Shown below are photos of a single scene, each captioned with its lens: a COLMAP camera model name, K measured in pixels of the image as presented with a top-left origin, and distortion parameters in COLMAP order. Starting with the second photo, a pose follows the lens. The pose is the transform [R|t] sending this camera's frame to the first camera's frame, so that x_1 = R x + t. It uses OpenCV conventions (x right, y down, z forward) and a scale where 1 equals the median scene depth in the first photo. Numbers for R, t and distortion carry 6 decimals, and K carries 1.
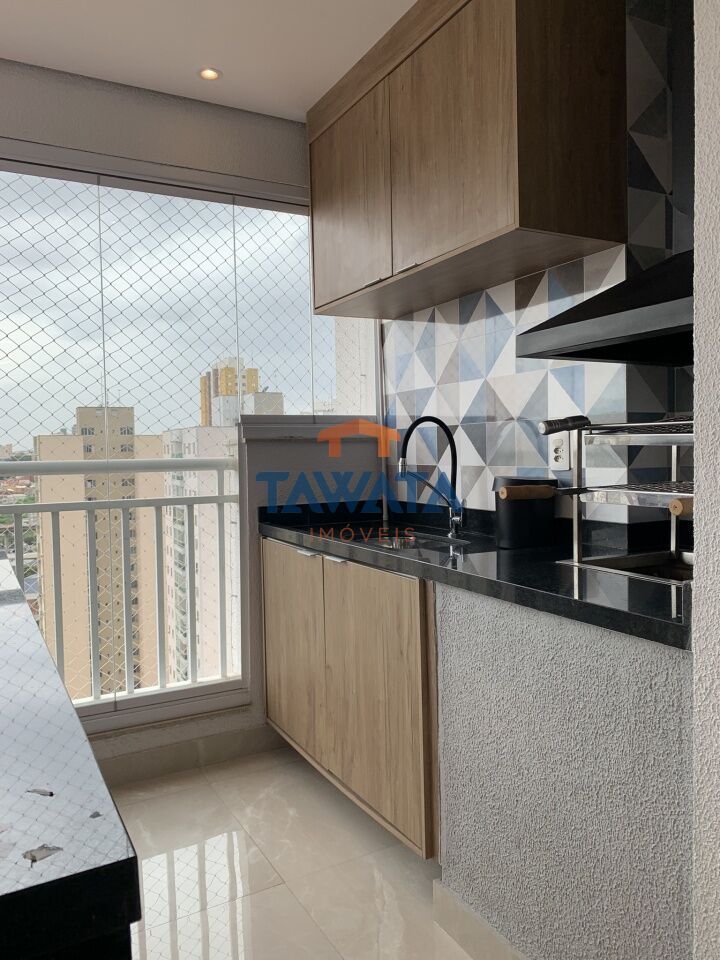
lens RADIAL K [[720.1, 0, 360.0], [0, 720.1, 480.0], [0, 0, 1]] dist [0.091446, -0.163031]
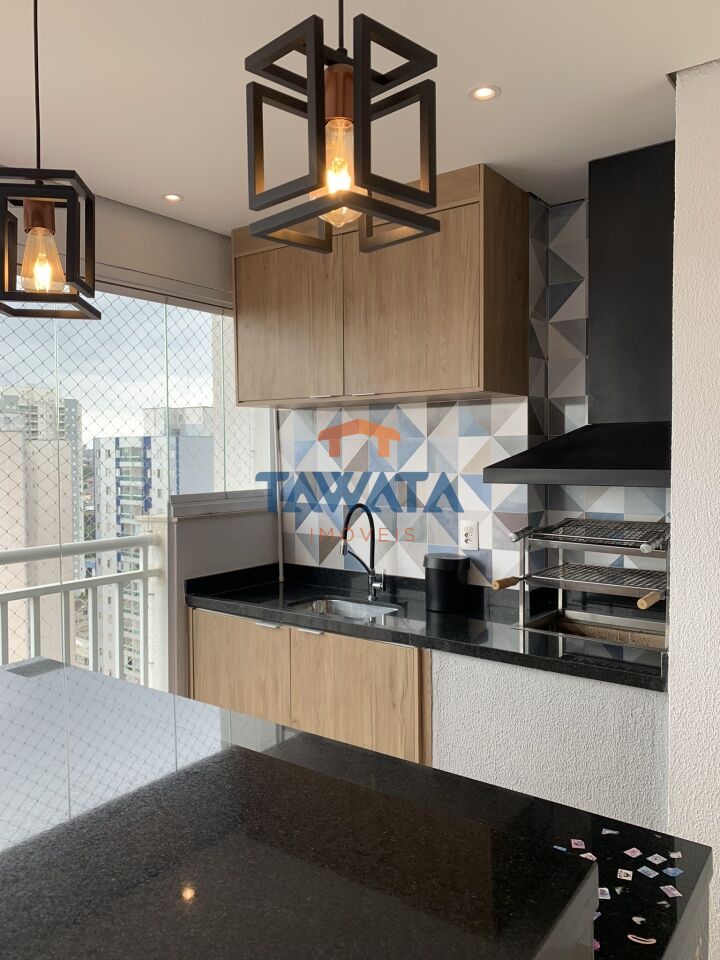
lens RADIAL K [[720.1, 0, 360.0], [0, 720.1, 480.0], [0, 0, 1]] dist [0.091446, -0.163031]
pose [[0.901490, -0.002188, 0.432794, -0.467227], [0.005830, 0.999958, -0.007087, -0.128744], [-0.432761, 0.008912, 0.901465, -0.120670]]
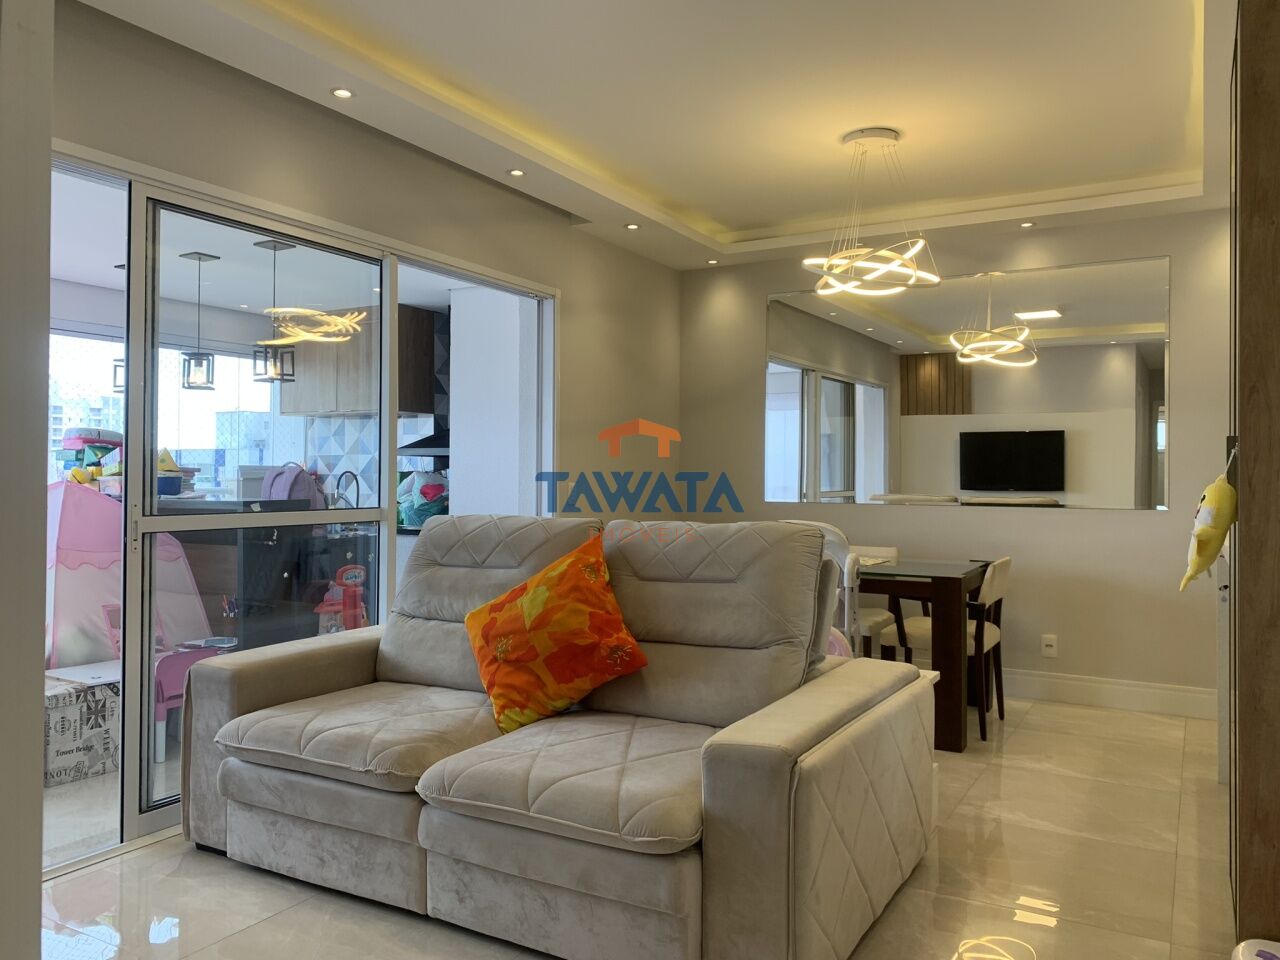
lens RADIAL K [[960.1, 0, 640.0], [0, 960.1, 480.0], [0, 0, 1]] dist [0.091446, -0.163031]
pose [[0.841286, 0.024936, 0.540015, -0.821658], [-0.002184, 0.999084, -0.042732, 0.074906], [-0.540586, 0.034770, 0.840570, -2.178172]]
